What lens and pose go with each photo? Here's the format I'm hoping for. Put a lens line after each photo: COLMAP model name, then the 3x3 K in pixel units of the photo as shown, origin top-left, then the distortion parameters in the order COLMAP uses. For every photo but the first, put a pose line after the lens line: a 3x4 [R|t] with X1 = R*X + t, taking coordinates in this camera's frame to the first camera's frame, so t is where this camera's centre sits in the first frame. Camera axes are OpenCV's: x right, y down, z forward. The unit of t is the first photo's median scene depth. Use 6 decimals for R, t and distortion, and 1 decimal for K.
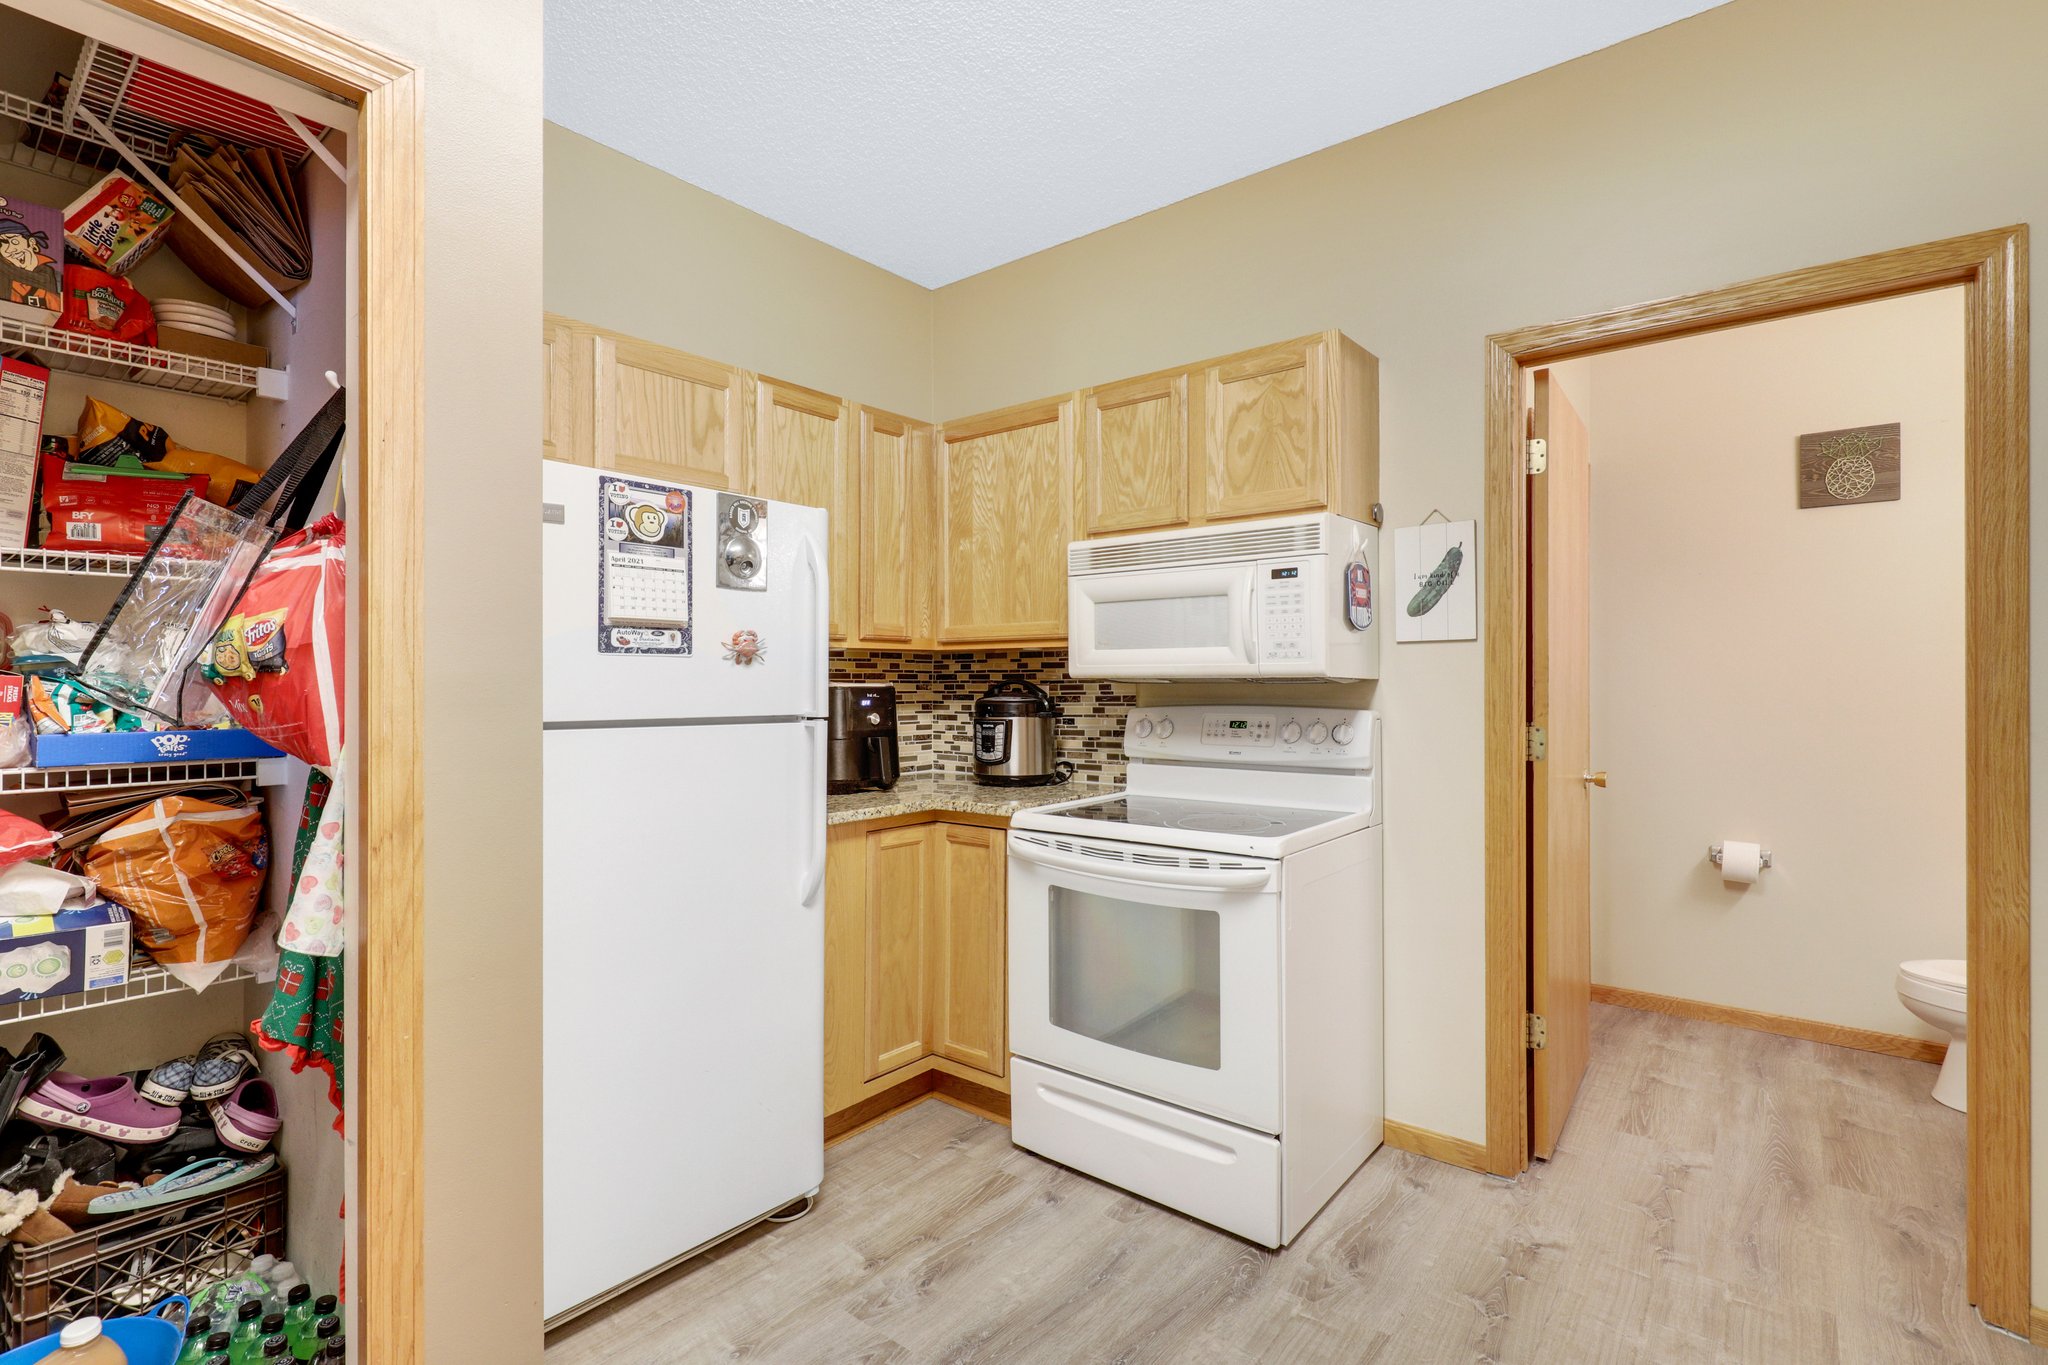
lens RADIAL K [[938.6, 0, 958.0], [0, 938.6, 690.5], [0, 0, 1]] dist [-0.001339, 0.000526]
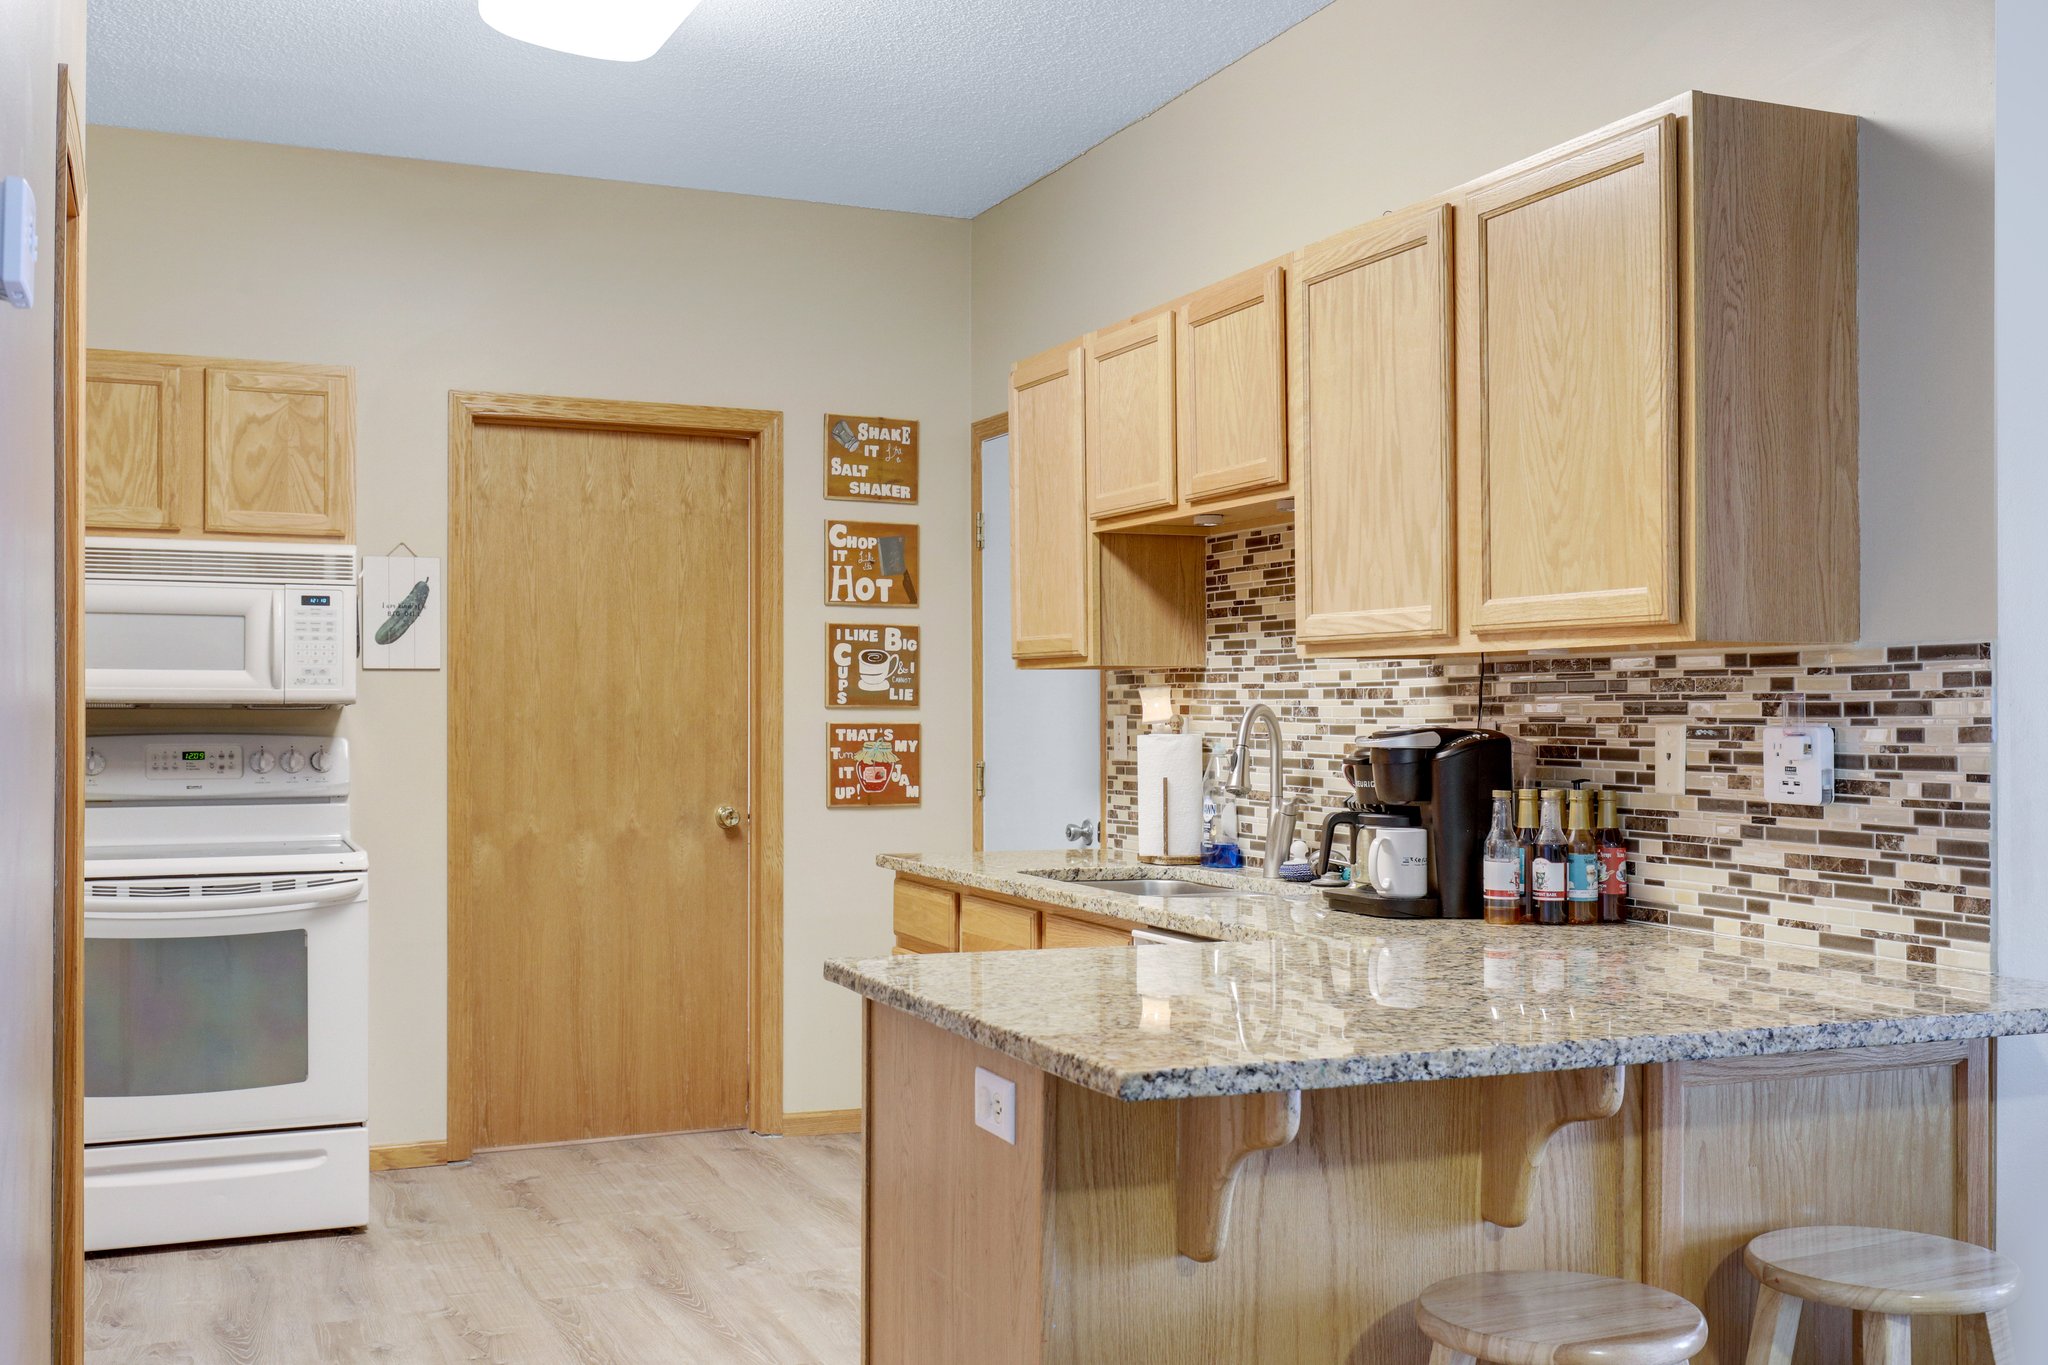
lens RADIAL K [[2101.6, 0, 1064.9], [0, 2101.6, 690.7], [0, 0, 1]] dist [-0.001944, 0.000000]
pose [[0.421810, 0.010910, 0.906619, -1.339006], [0.005039, 0.999884, -0.014377, 0.008554], [-0.906670, 0.010633, 0.421706, -0.673684]]
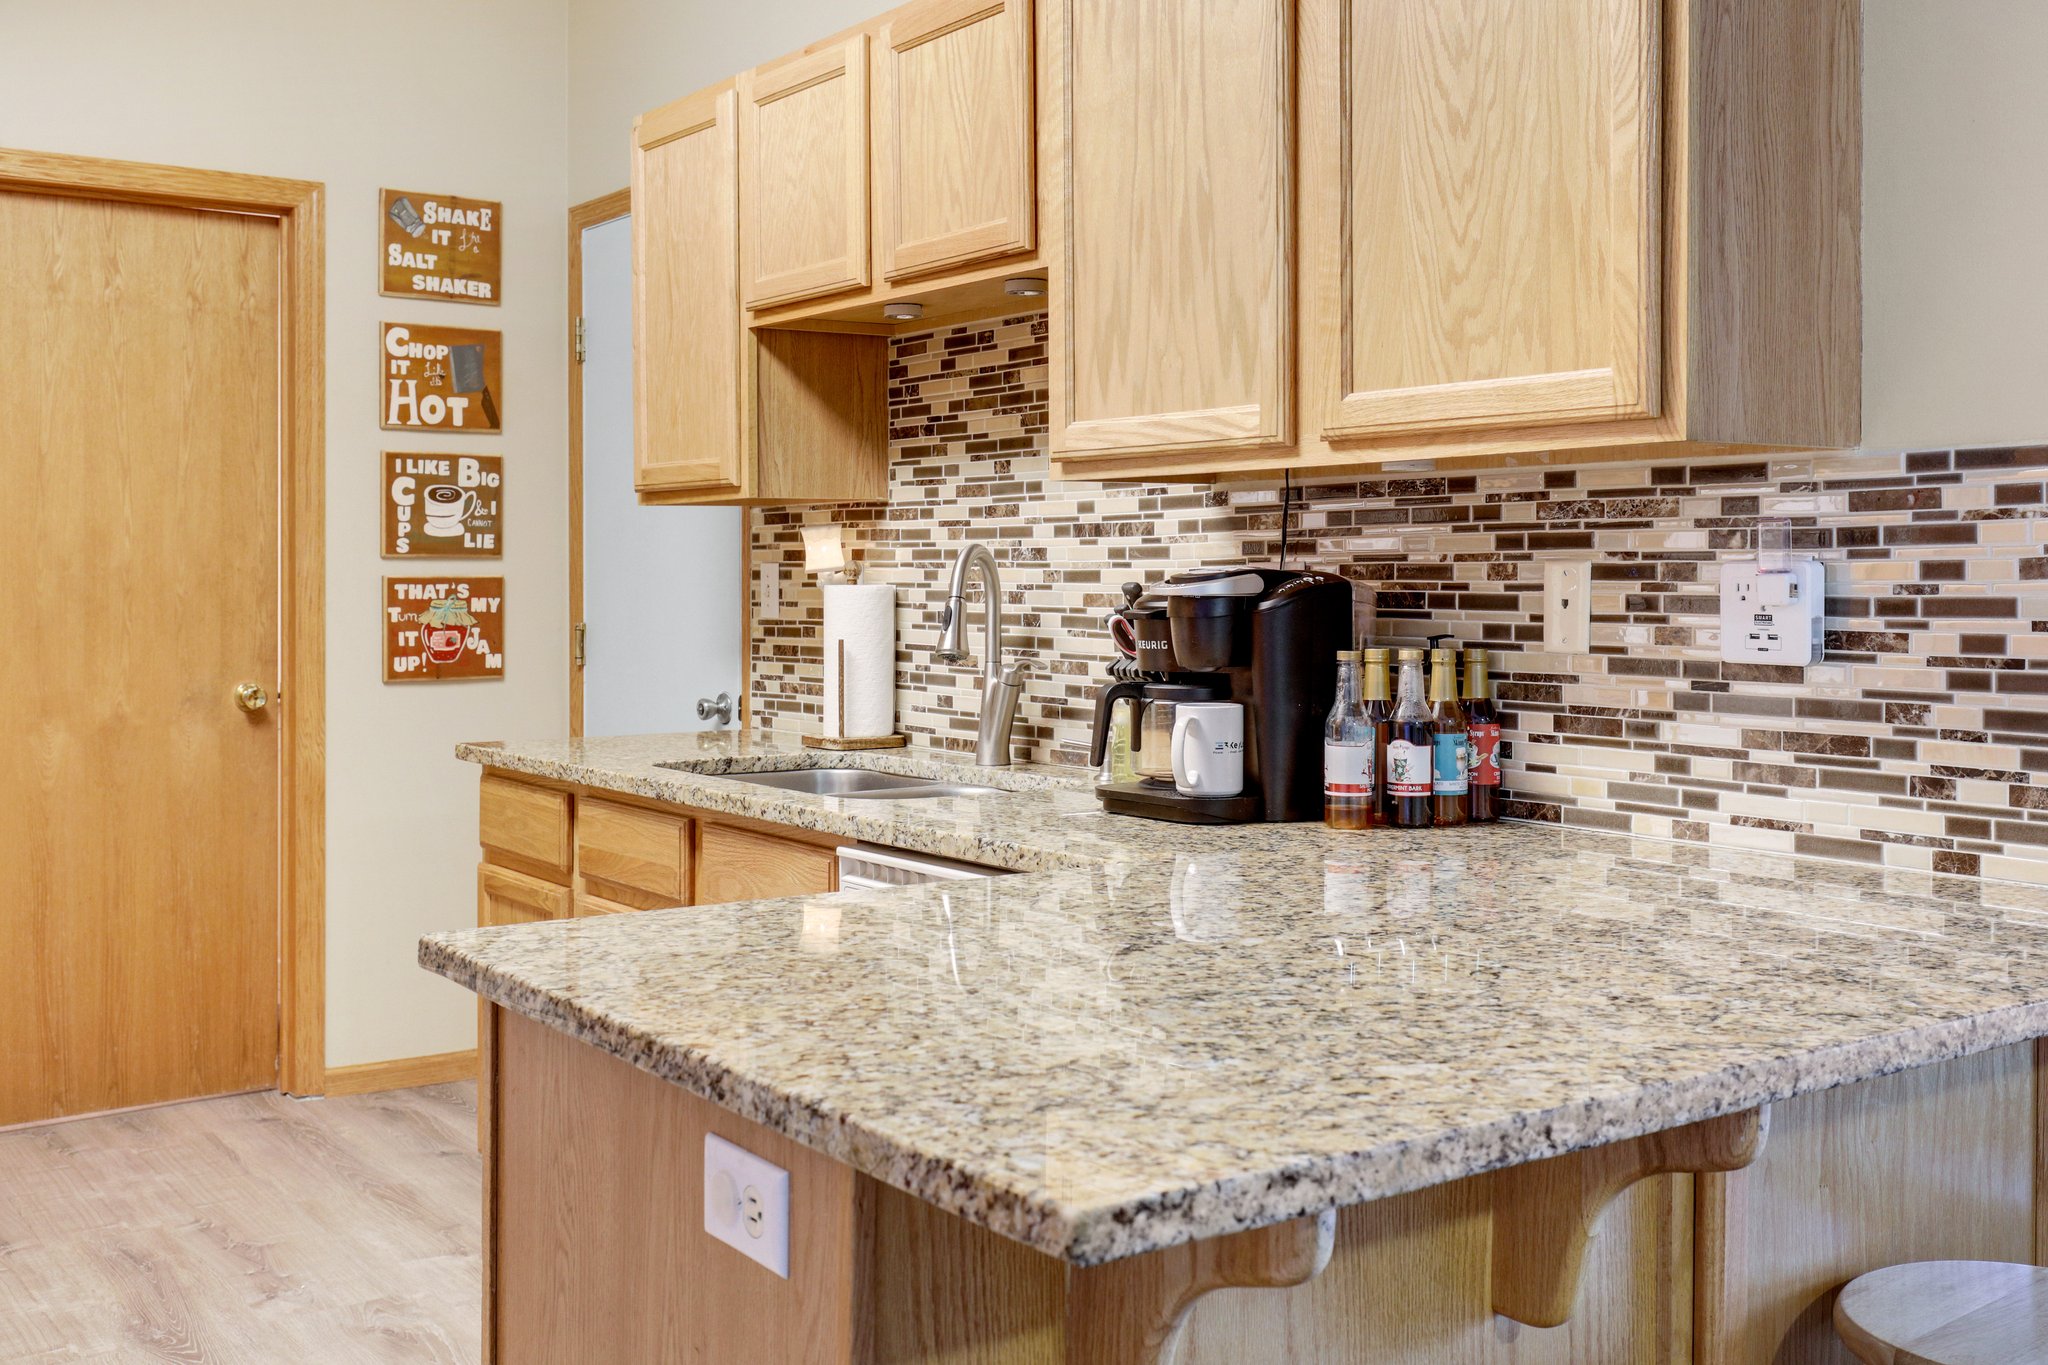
lens RADIAL K [[2101.6, 0, 1102.2], [0, 2101.6, 543.8], [0, 0, 1]] dist [-0.001944, 0.000000]
pose [[0.206909, 0.013531, 0.978267, -0.995308], [0.011093, 0.999808, -0.016175, 0.018436], [-0.978297, 0.014199, 0.206719, -0.438518]]
